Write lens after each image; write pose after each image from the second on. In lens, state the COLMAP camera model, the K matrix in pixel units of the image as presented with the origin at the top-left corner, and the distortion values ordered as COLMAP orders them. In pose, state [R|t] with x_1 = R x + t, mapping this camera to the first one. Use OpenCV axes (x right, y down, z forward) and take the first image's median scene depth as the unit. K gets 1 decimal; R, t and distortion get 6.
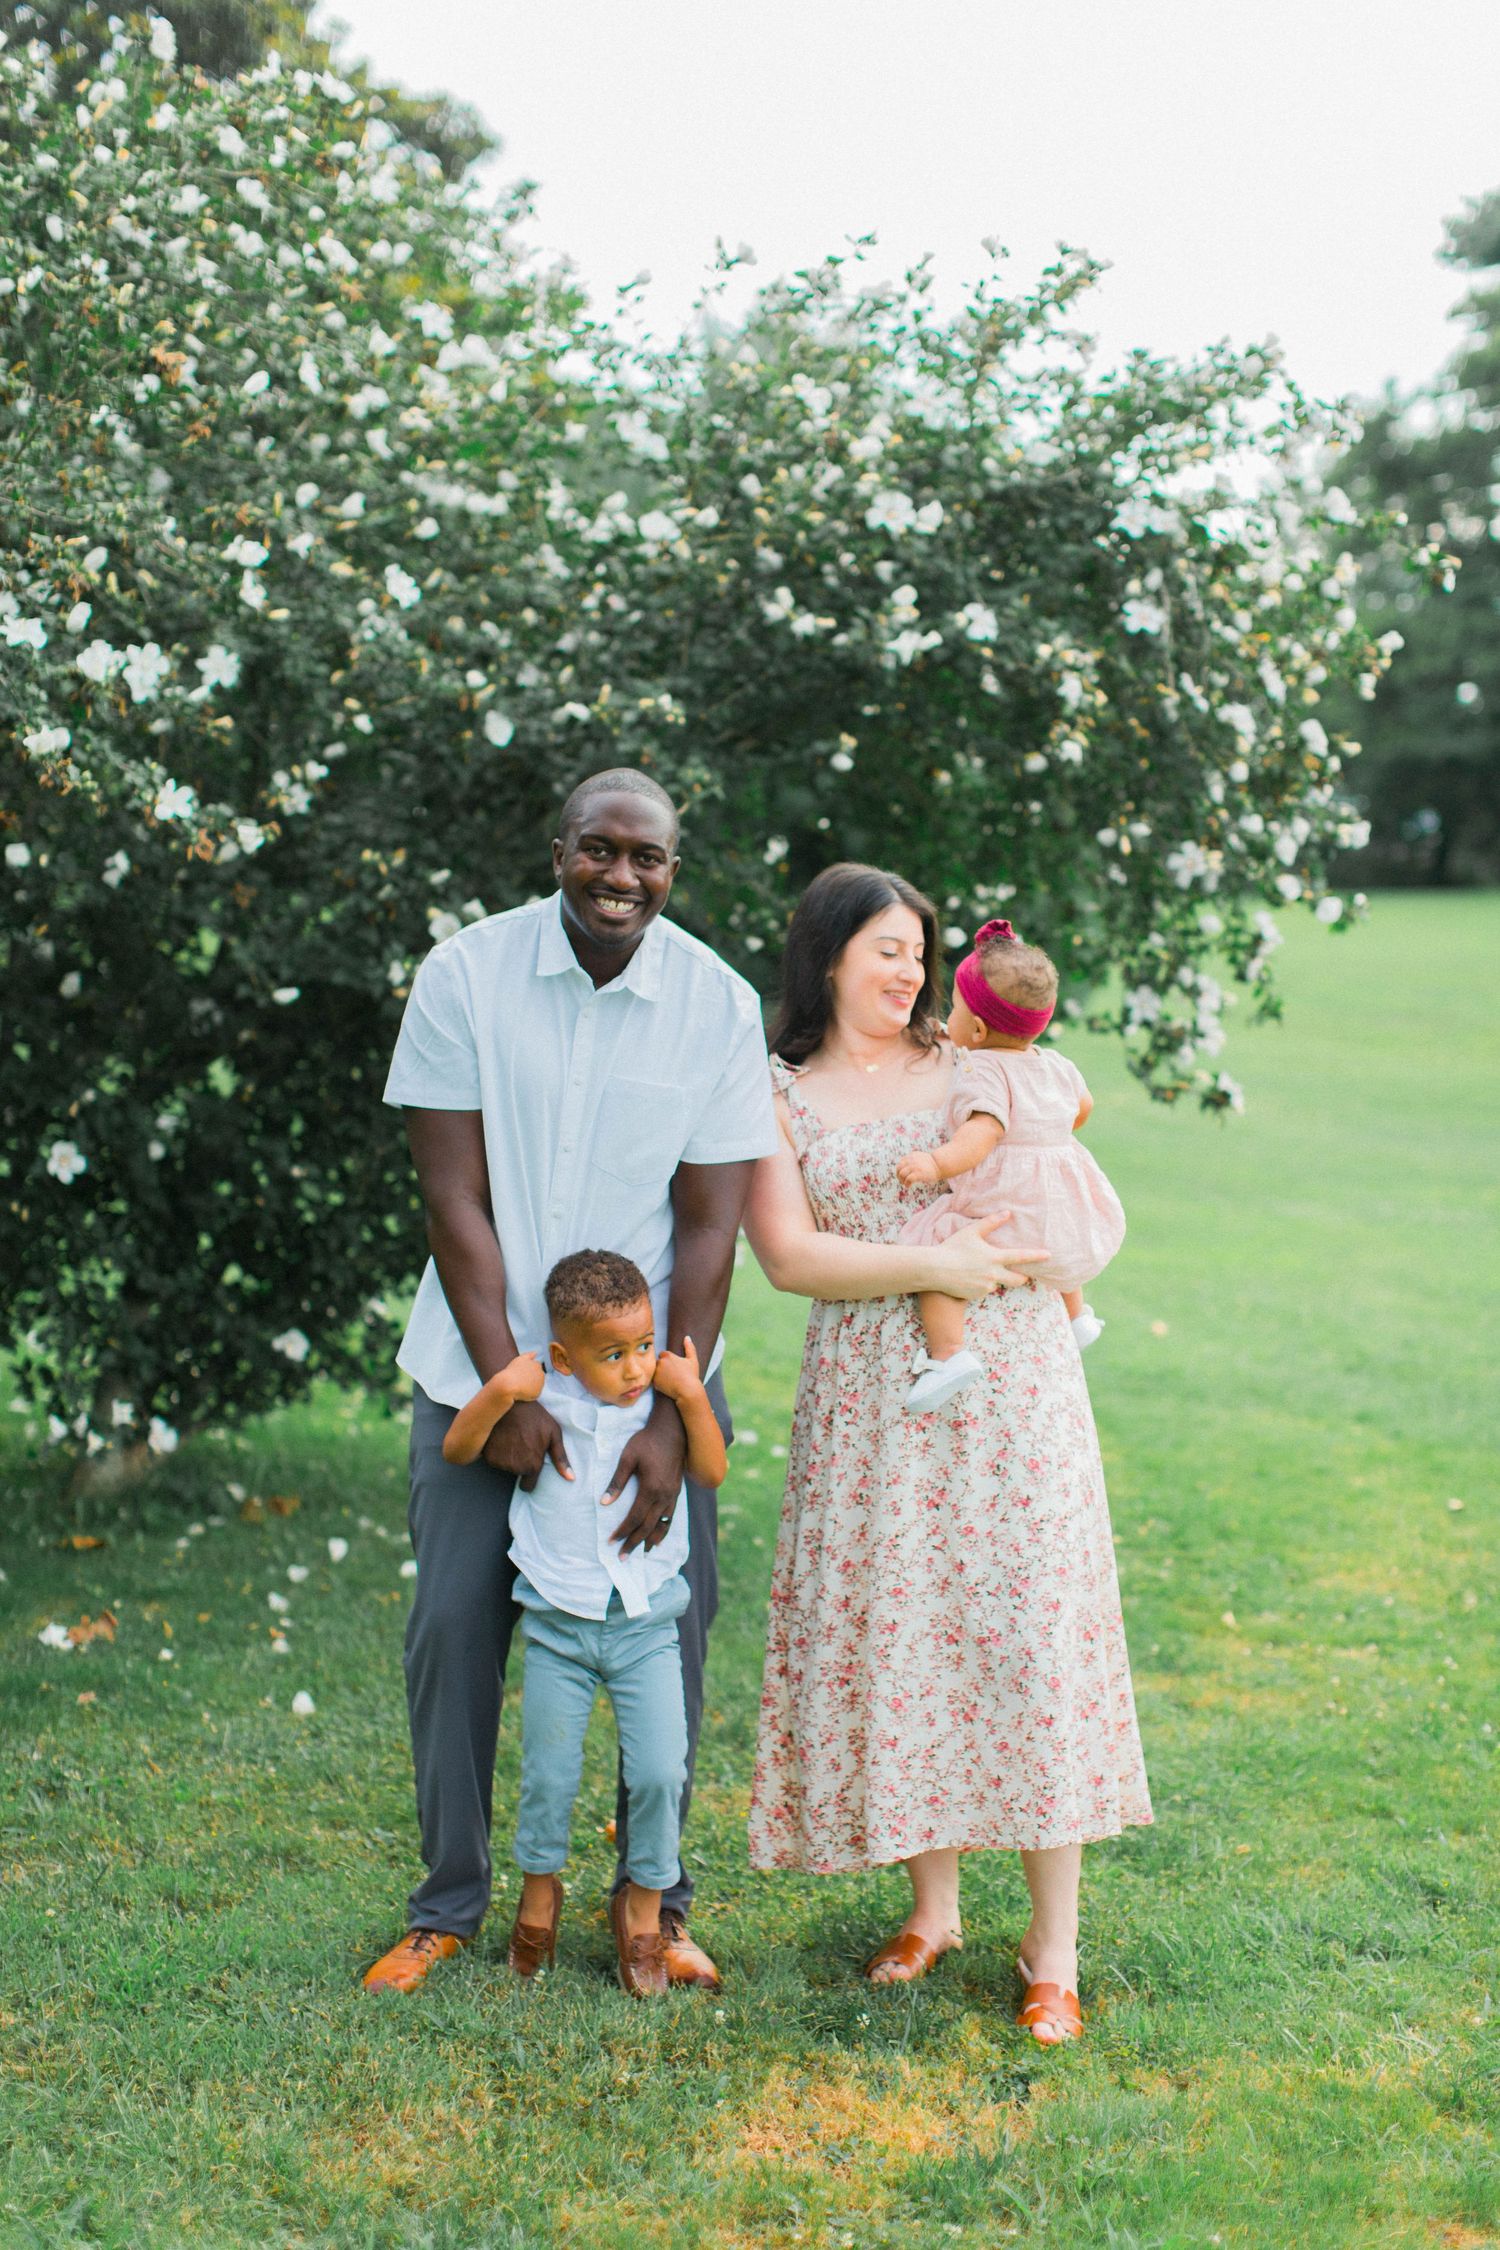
lens RADIAL K [[3298.1, 0, 750.0], [0, 3298.1, 1125.0], [0, 0, 1]] dist [0.053083, 0.105121]
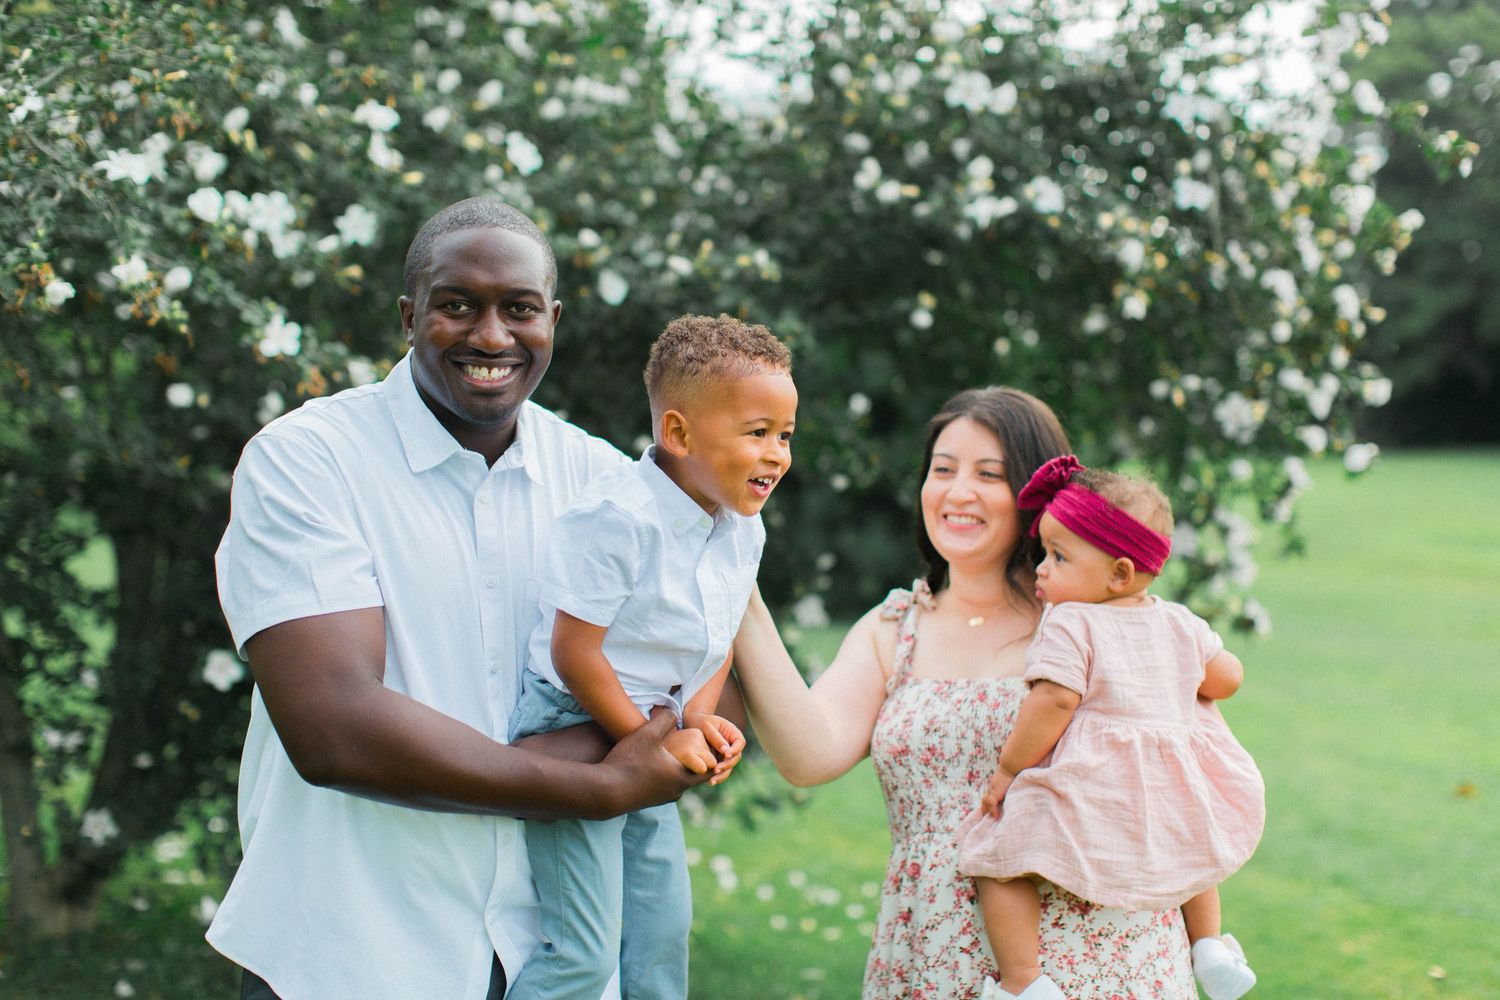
lens RADIAL K [[2198.7, 0, 805.9], [0, 2198.7, 500.0], [0, 0, 1]] dist [0.053083, 0.105121]
pose [[0.999857, 0.012757, -0.011063, -0.001756], [-0.013259, 0.998827, -0.046562, -0.014525], [0.010456, 0.046702, 0.998854, 0.263364]]
